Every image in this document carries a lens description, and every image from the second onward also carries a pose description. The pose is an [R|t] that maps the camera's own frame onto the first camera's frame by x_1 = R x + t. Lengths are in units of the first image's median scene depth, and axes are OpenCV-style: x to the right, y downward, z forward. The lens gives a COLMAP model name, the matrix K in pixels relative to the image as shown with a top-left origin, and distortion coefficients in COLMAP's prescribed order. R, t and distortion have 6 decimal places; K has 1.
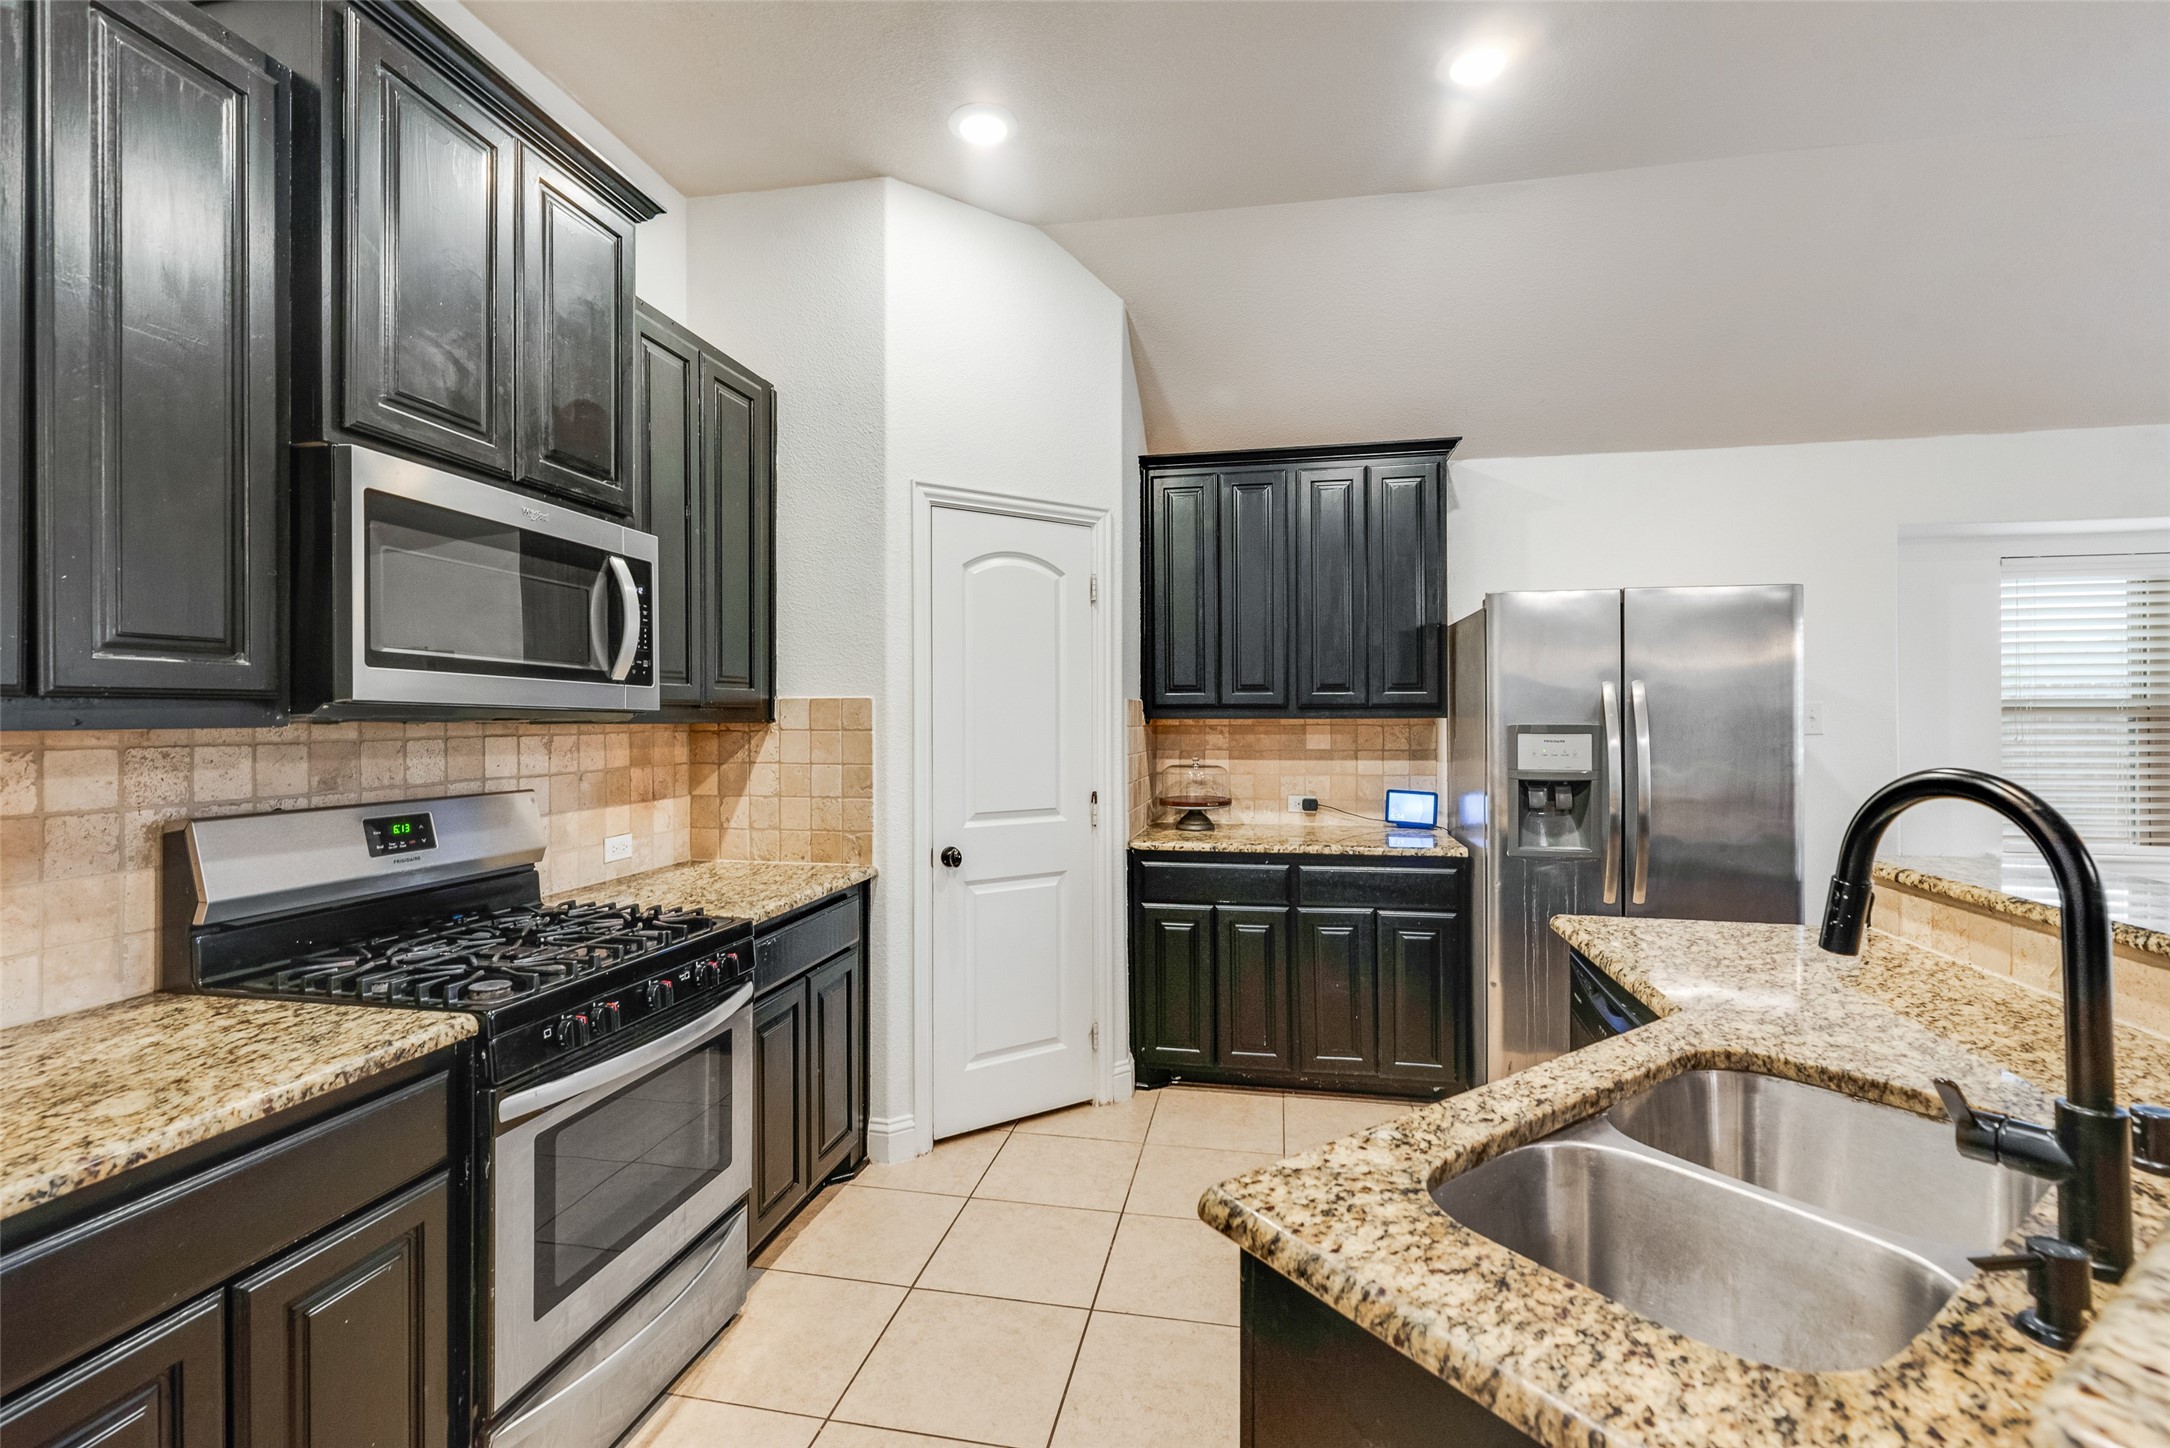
lens RADIAL K [[961.9, 0, 1092.5], [0, 961.9, 711.2], [0, 0, 1]] dist [-0.005095, 0.001755]
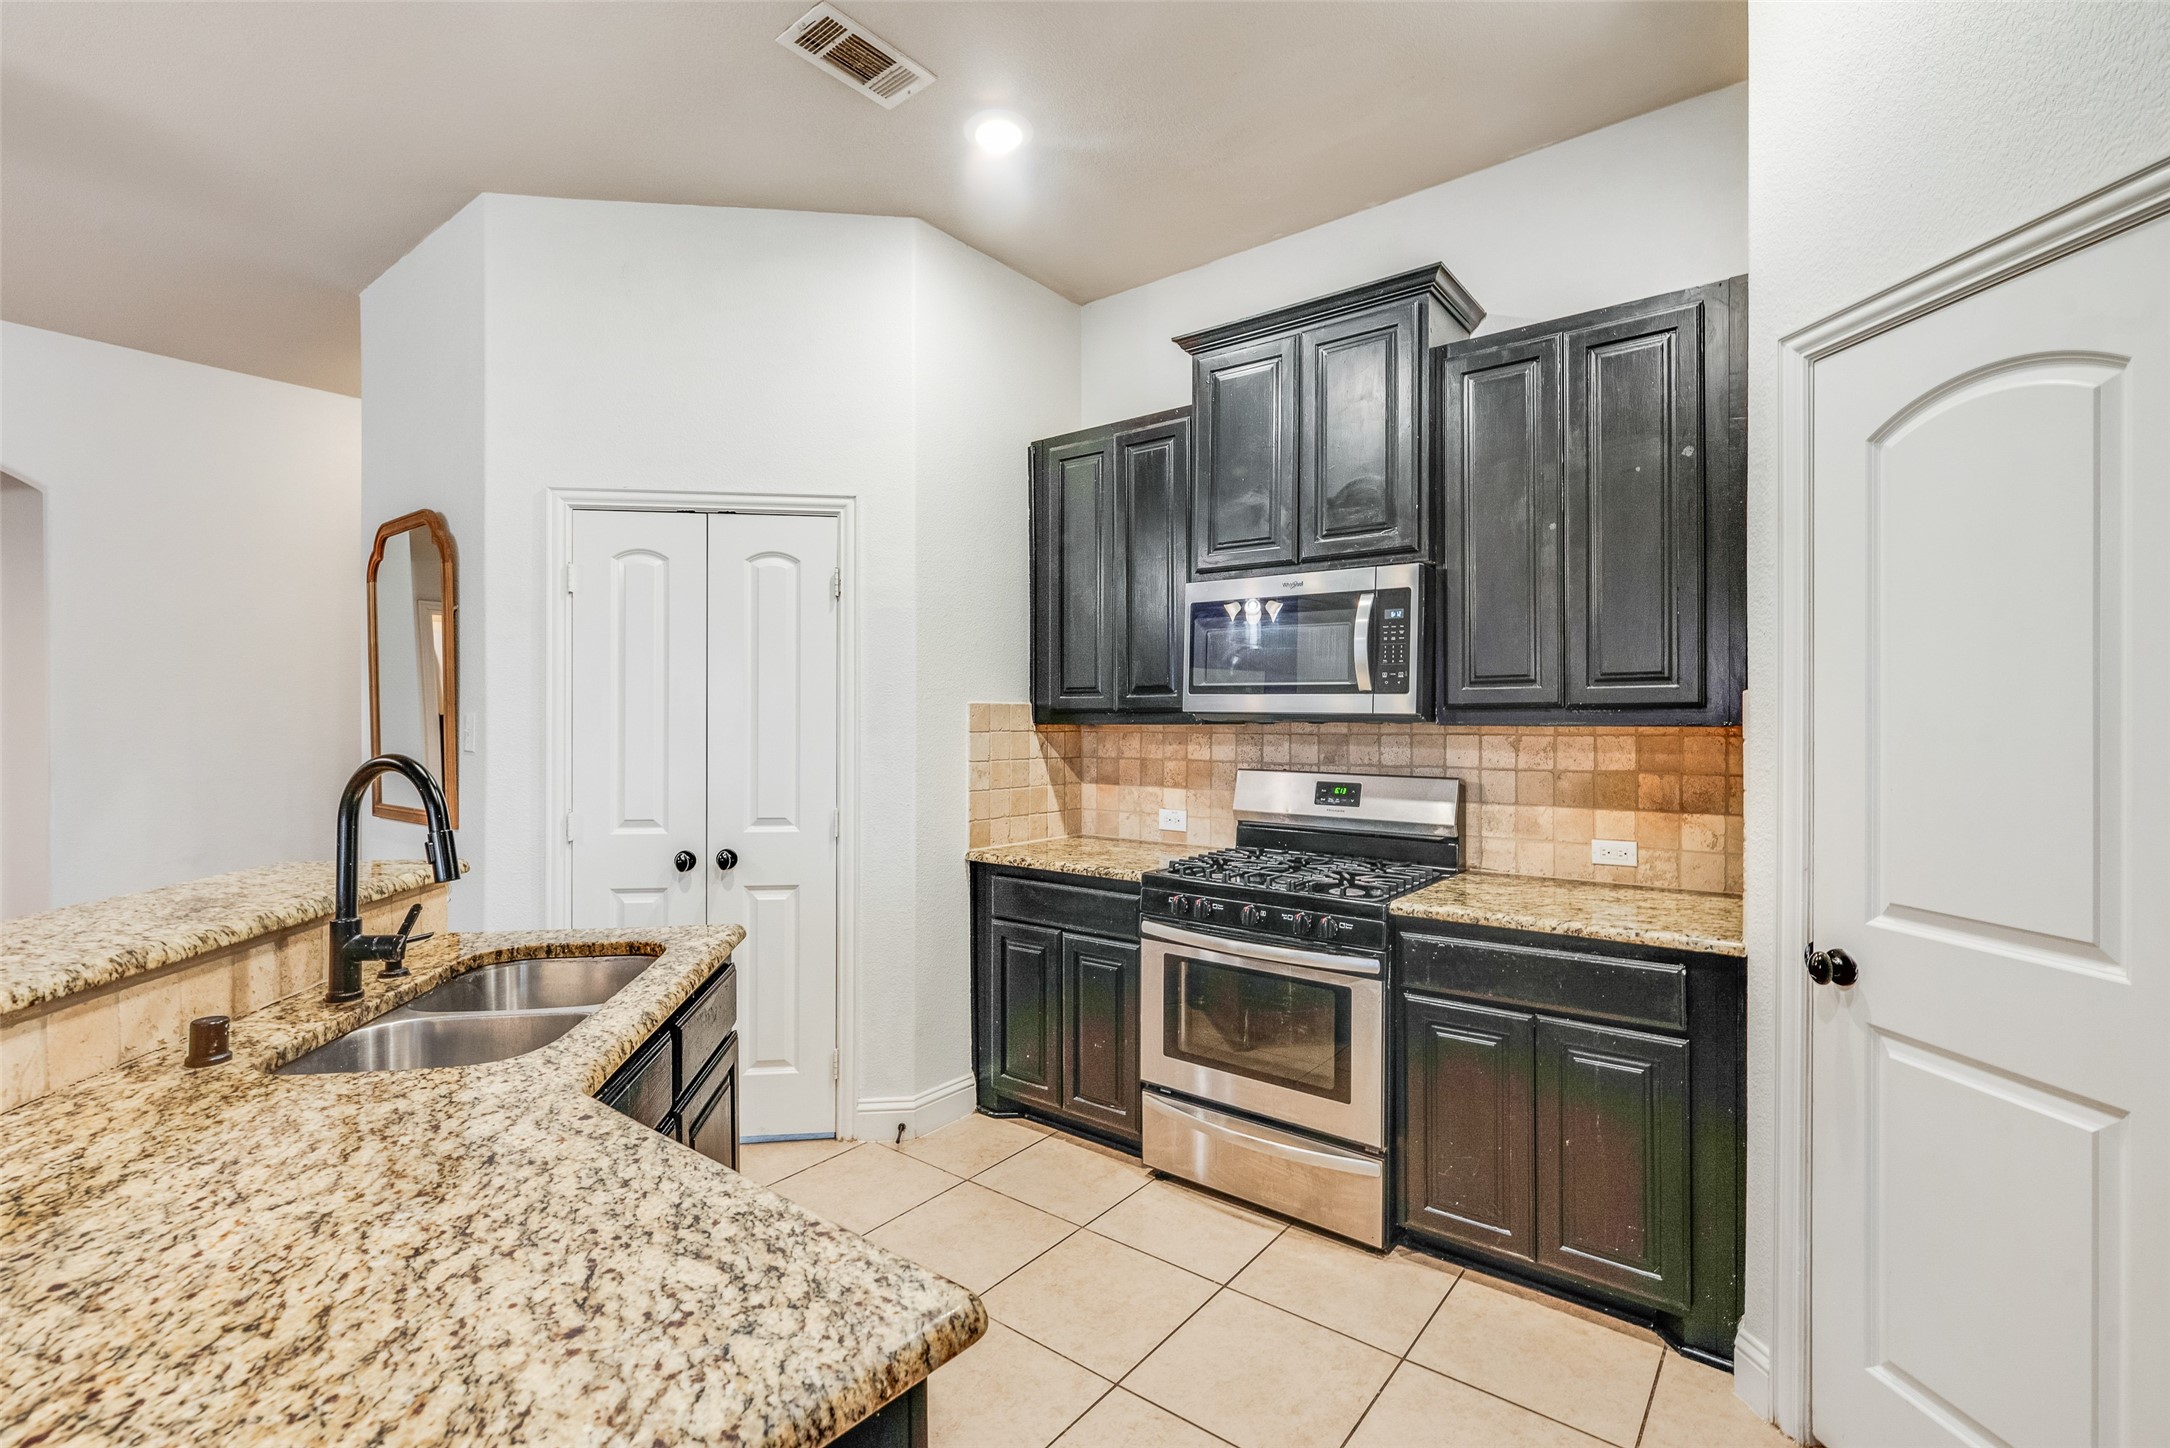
lens RADIAL K [[961.9, 0, 1087.1], [0, 961.9, 723.9], [0, 0, 1]] dist [-0.005095, 0.001755]
pose [[-0.450538, 0.007087, -0.892729, 0.591924], [0.007226, 0.999965, 0.004291, 0.002475], [0.892728, -0.004517, -0.450573, 0.912938]]
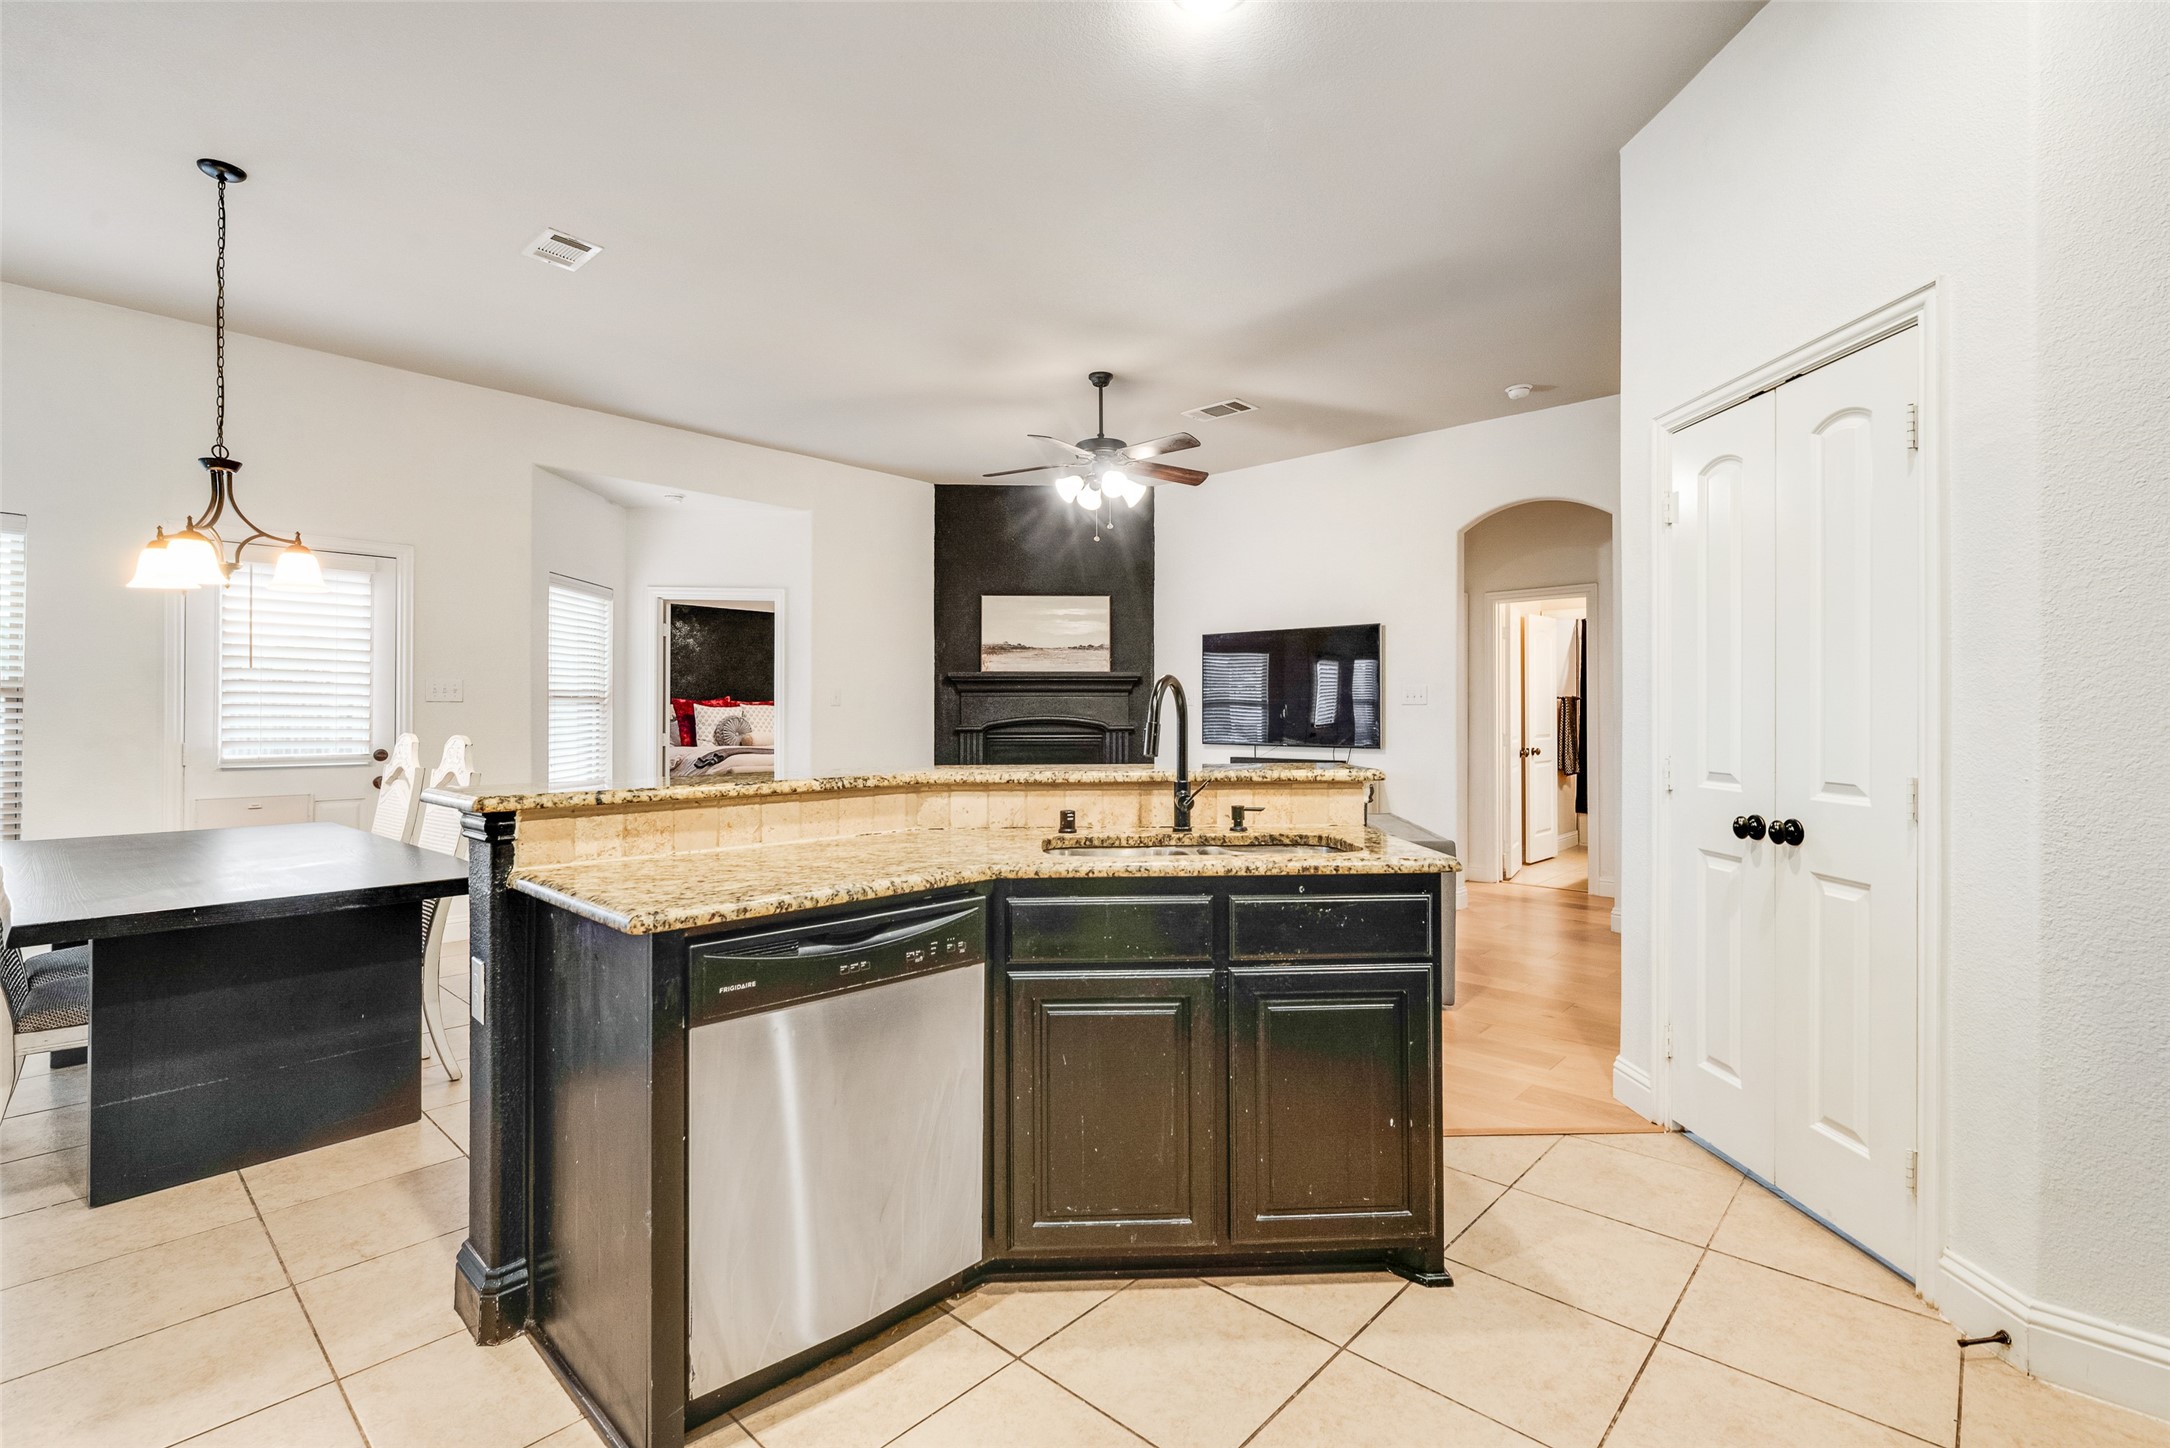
lens RADIAL K [[961.9, 0, 1107.4], [0, 961.9, 726.3], [0, 0, 1]] dist [-0.005095, 0.001755]
pose [[-0.859638, -0.003353, 0.510893, -0.093701], [0.000426, 0.999973, 0.007280, 0.058008], [-0.510904, 0.006476, -0.859613, 1.066795]]
